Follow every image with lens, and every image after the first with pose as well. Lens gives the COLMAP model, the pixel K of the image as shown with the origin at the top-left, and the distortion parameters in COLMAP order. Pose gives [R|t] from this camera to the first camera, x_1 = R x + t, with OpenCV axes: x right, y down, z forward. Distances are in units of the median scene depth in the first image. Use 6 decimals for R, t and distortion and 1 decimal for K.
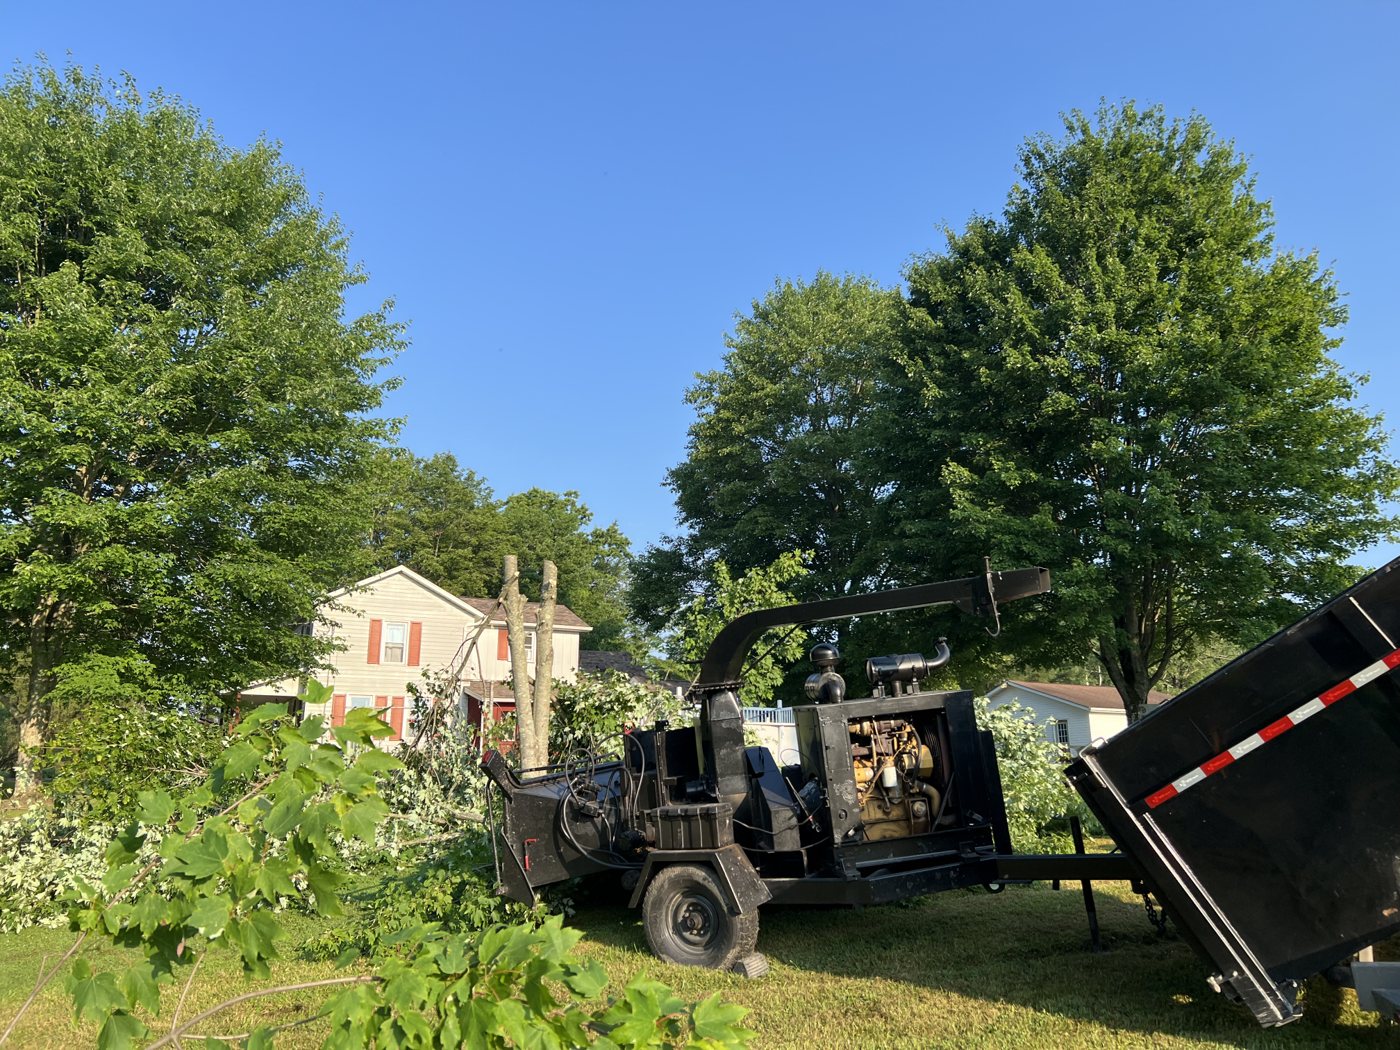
lens RADIAL K [[998.8, 0, 700.0], [0, 998.8, 525.0], [0, 0, 1]] dist [-0.004278, -0.011158]
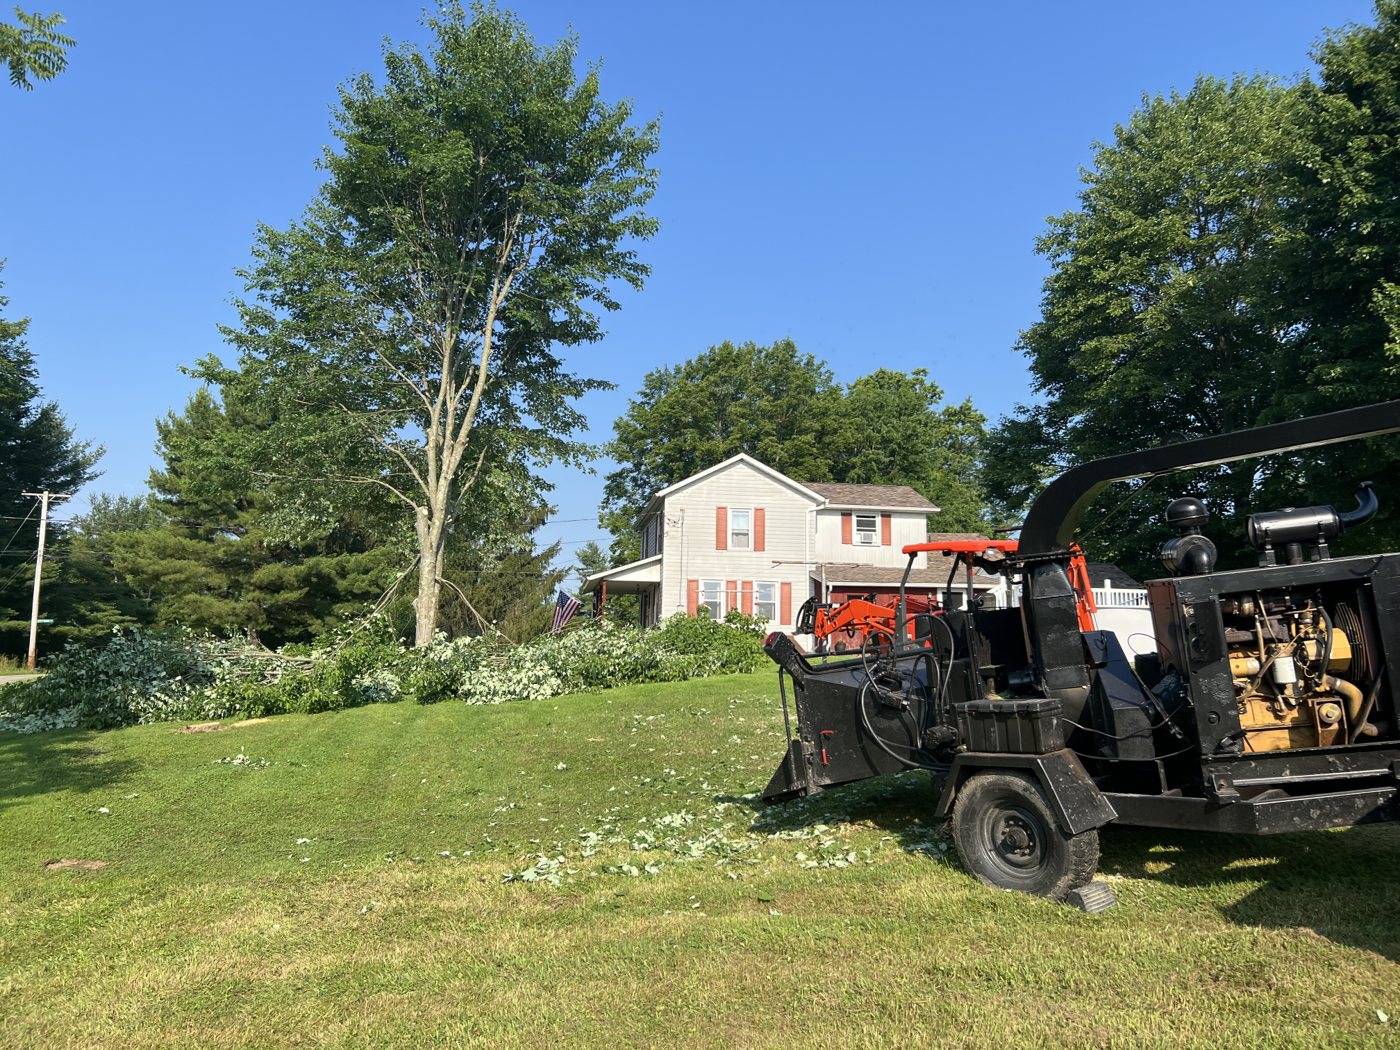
lens RADIAL K [[998.8, 0, 700.0], [0, 998.8, 525.0], [0, 0, 1]] dist [-0.004278, -0.011158]
pose [[0.934653, -0.034012, -0.353931, 0.044141], [0.072850, 0.992615, 0.096995, 0.036555], [0.348019, -0.116440, 0.930228, 0.151617]]
